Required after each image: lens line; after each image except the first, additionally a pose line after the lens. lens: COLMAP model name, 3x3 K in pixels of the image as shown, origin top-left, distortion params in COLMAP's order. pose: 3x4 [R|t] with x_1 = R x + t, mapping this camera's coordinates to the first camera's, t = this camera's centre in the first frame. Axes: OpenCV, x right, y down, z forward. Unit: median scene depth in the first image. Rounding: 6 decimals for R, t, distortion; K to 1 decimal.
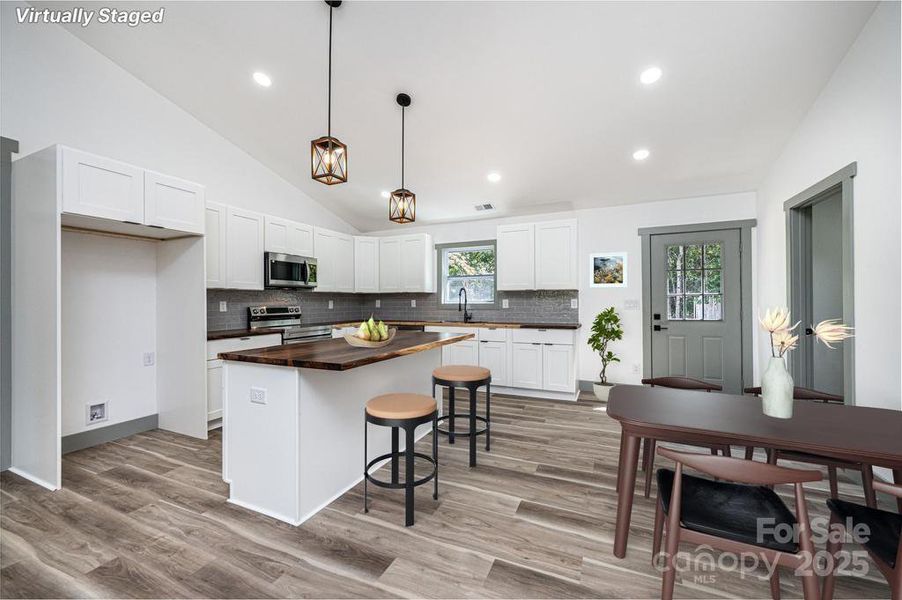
lens RADIAL K [[360.9, 0, 451.0], [0, 360.9, 300.0], [0, 0, 1]] dist [0.009336, 0.000078]
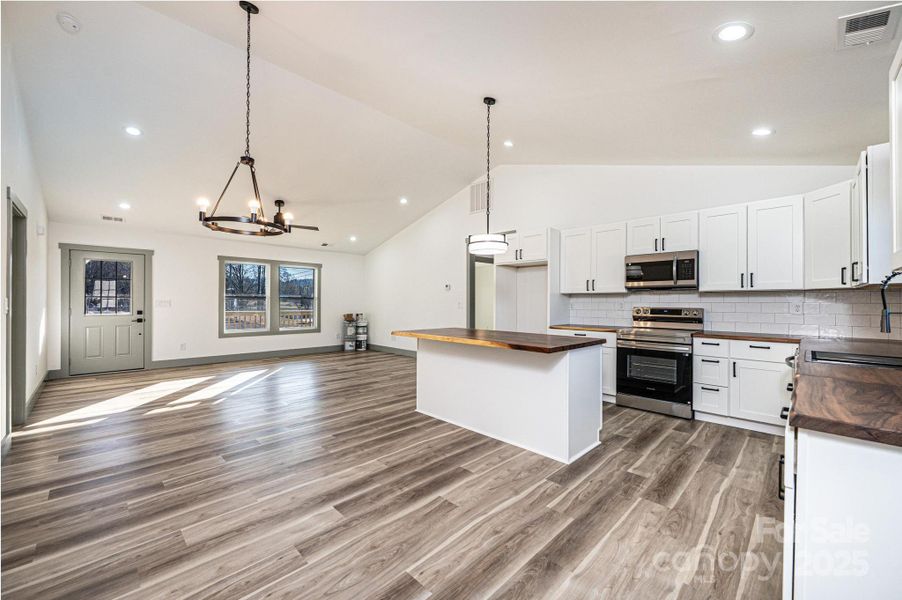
lens RADIAL K [[356.7, 0, 449.2], [0, 356.7, 300.9], [0, 0, 1]] dist [0.000118, -0.000099]
pose [[-0.365686, -0.002674, -0.930734, 0.622937], [-0.000391, 0.999996, -0.002720, 0.002438], [0.930738, -0.000630, -0.365686, 0.841841]]
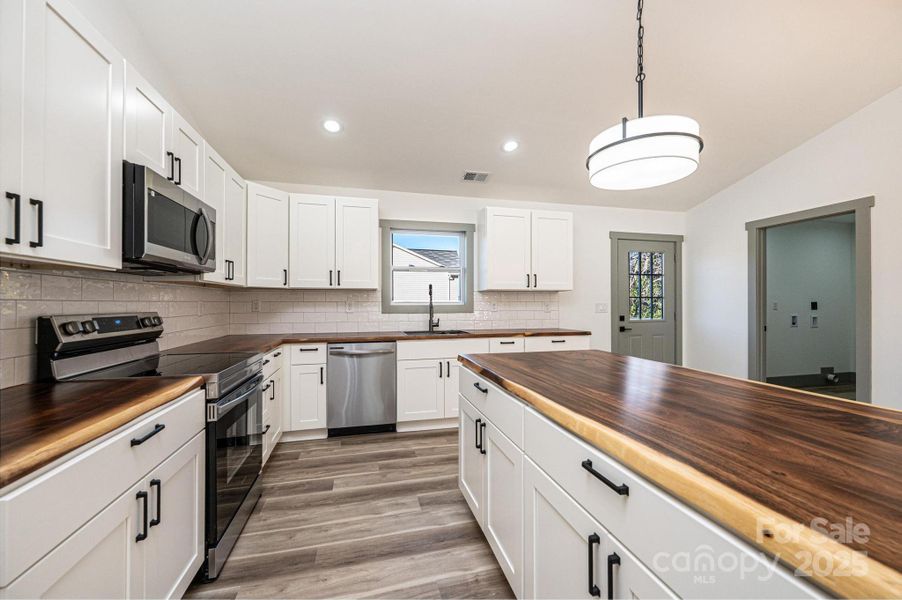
lens RADIAL K [[360.9, 0, 451.0], [0, 360.9, 300.0], [0, 0, 1]] dist [0.009336, 0.000078]
pose [[0.786556, 0.008866, 0.617455, -0.460600], [-0.006624, 0.999961, -0.005921, 0.003060], [-0.617483, 0.000567, 0.786584, 0.487490]]
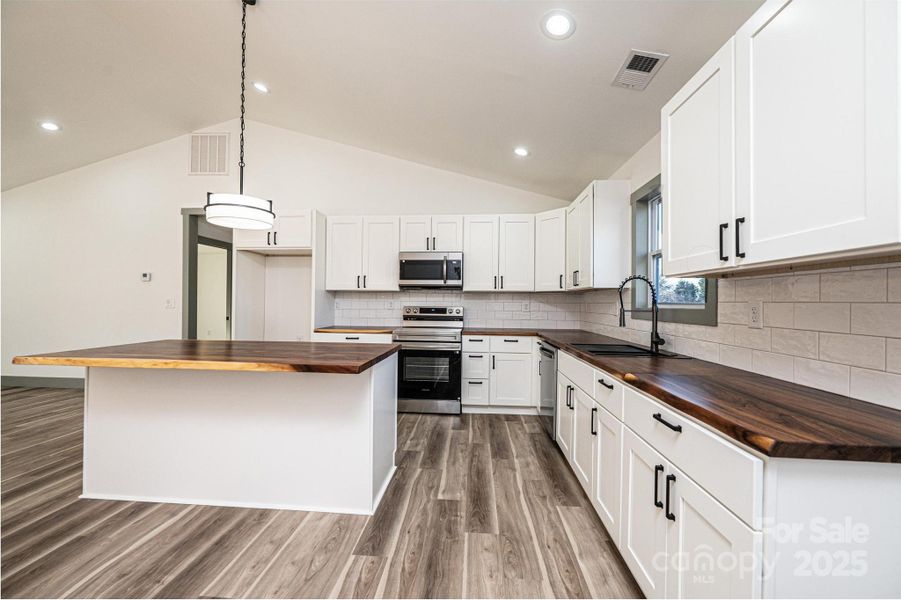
lens RADIAL K [[356.4, 0, 448.7], [0, 356.4, 300.9], [0, 0, 1]] dist [0.000118, -0.000099]
pose [[0.335221, 0.000836, -0.942139, 0.447726], [-0.006972, 0.999974, -0.001594, 0.003348], [0.942114, 0.007103, 0.335218, 0.744820]]
